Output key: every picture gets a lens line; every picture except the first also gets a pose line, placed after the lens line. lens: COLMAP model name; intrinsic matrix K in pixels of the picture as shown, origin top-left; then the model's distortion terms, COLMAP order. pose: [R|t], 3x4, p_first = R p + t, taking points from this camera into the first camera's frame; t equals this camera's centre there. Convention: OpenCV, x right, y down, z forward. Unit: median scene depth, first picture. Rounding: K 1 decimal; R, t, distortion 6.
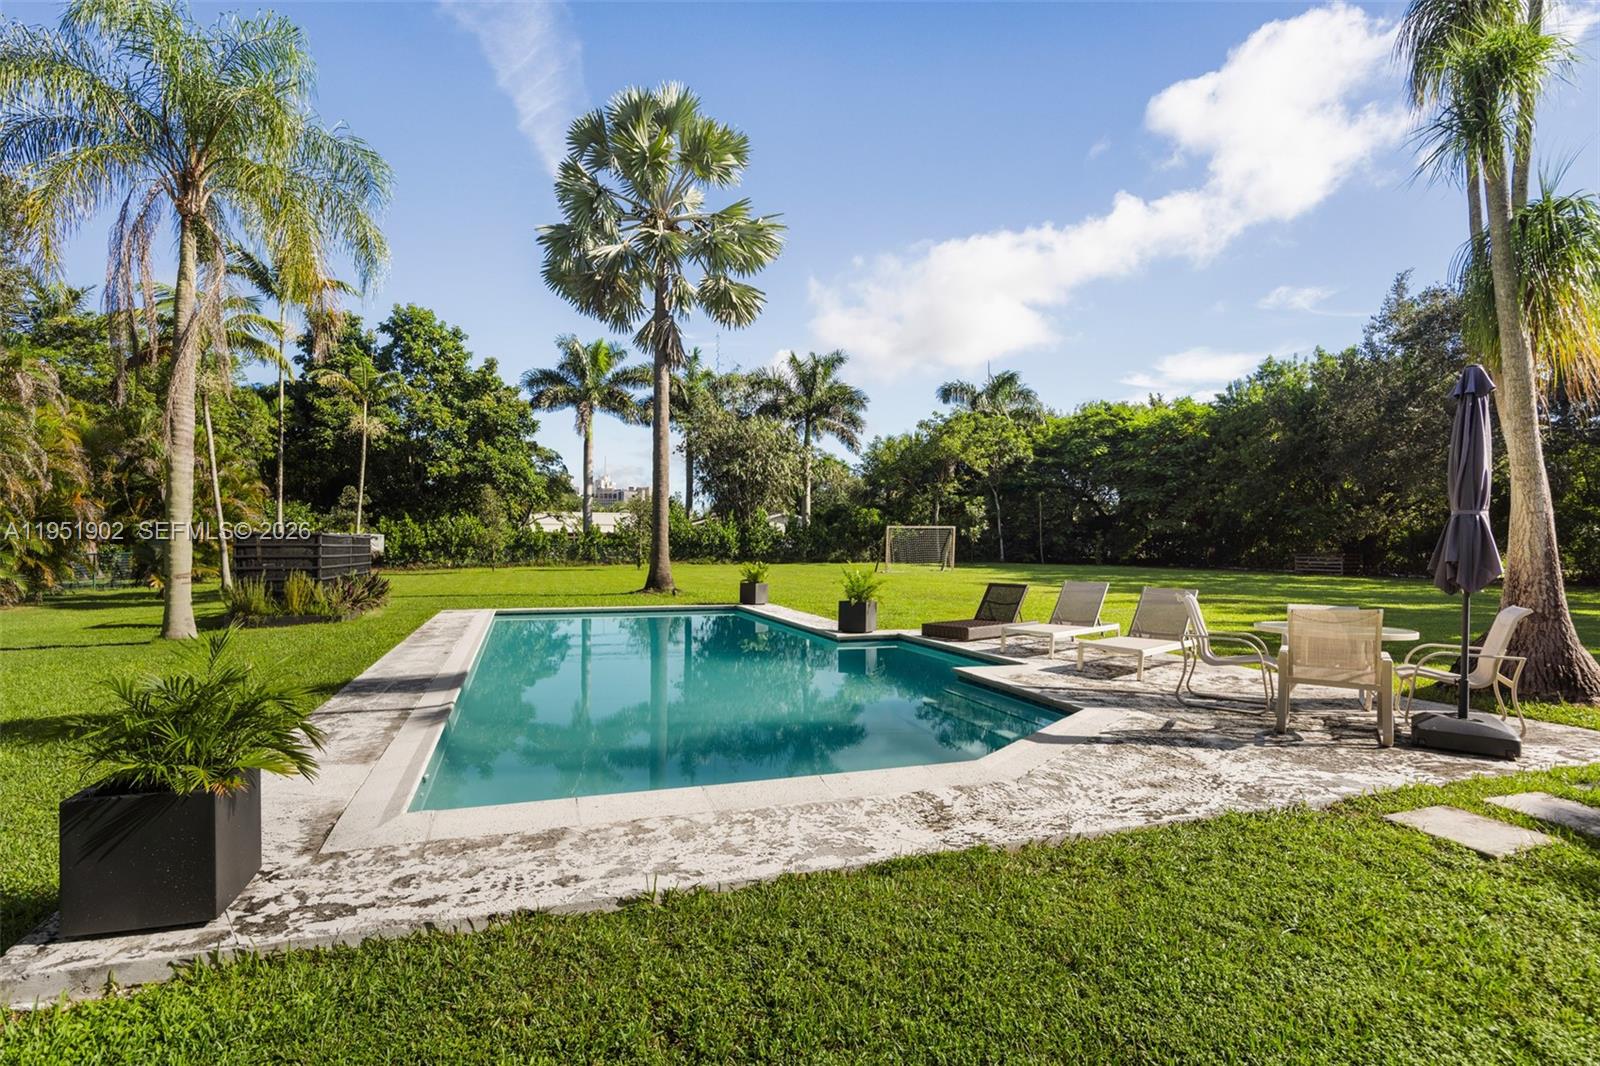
lens RADIAL K [[830.7, 0, 800.0], [0, 830.7, 533.0], [0, 0, 1]] dist [-0.000885, 0.000019]
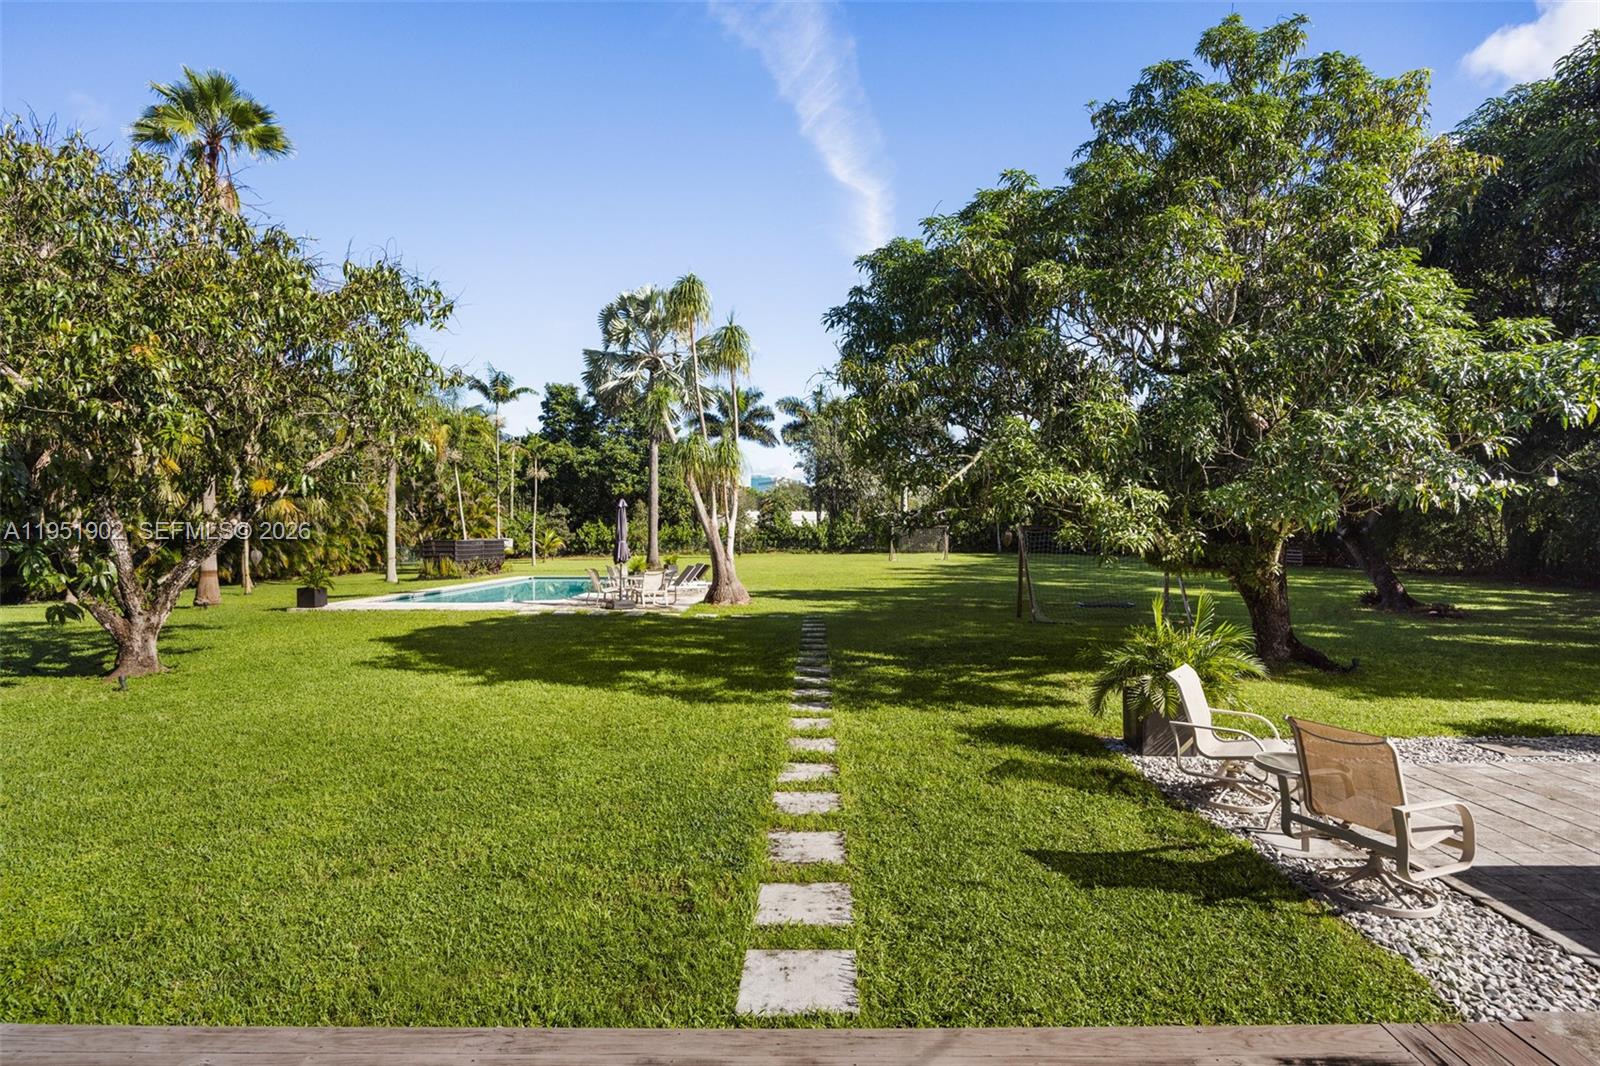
lens RADIAL K [[825.9, 0, 800.0], [0, 825.9, 533.0], [0, 0, 1]] dist [0.068891, -0.000003]
pose [[0.945484, -0.004734, -0.325634, 0.330270], [0.009321, 0.999878, 0.012526, -0.013161], [0.325535, -0.014878, 0.945413, -0.274651]]
